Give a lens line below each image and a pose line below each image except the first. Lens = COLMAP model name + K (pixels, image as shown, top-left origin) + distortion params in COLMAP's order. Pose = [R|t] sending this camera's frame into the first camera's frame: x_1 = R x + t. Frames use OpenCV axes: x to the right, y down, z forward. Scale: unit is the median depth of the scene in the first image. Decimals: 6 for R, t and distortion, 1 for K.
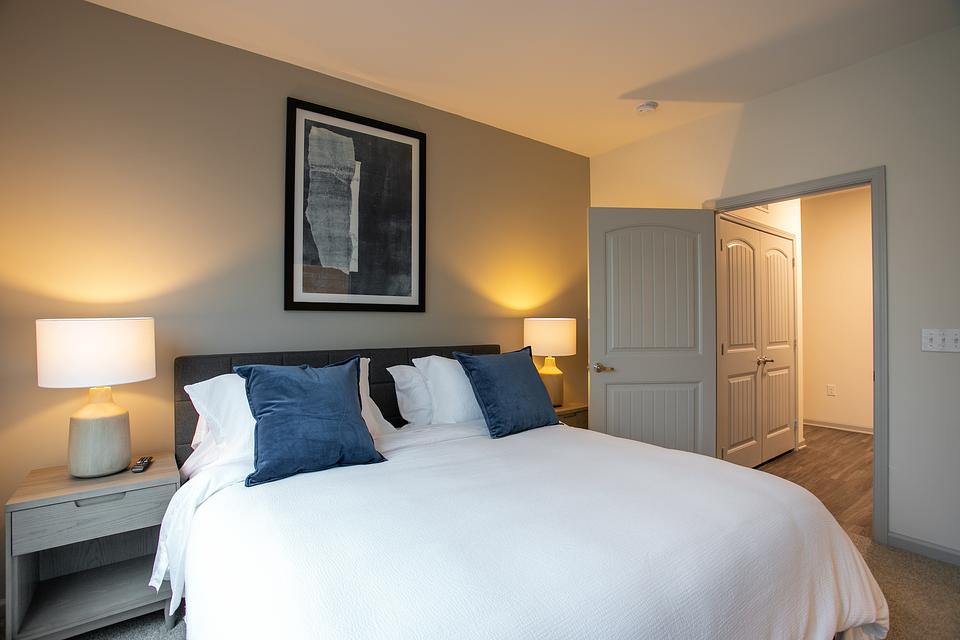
lens RADIAL K [[488.5, 0, 481.9], [0, 488.5, 316.5], [0, 0, 1]] dist [0.001202, 0.003408]
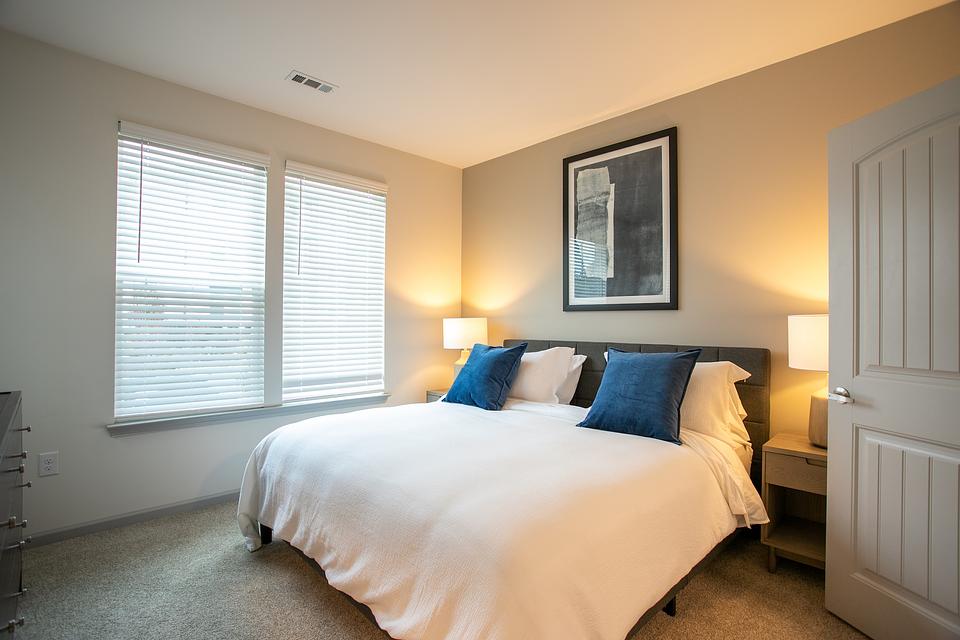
lens RADIAL K [[488.5, 0, 482.8], [0, 488.5, 317.4], [0, 0, 1]] dist [0.001202, 0.003408]
pose [[0.132381, 0.004315, -0.991190, 0.876491], [0.020230, 0.999770, 0.007054, -0.008923], [0.990992, -0.020986, 0.132263, 0.526465]]
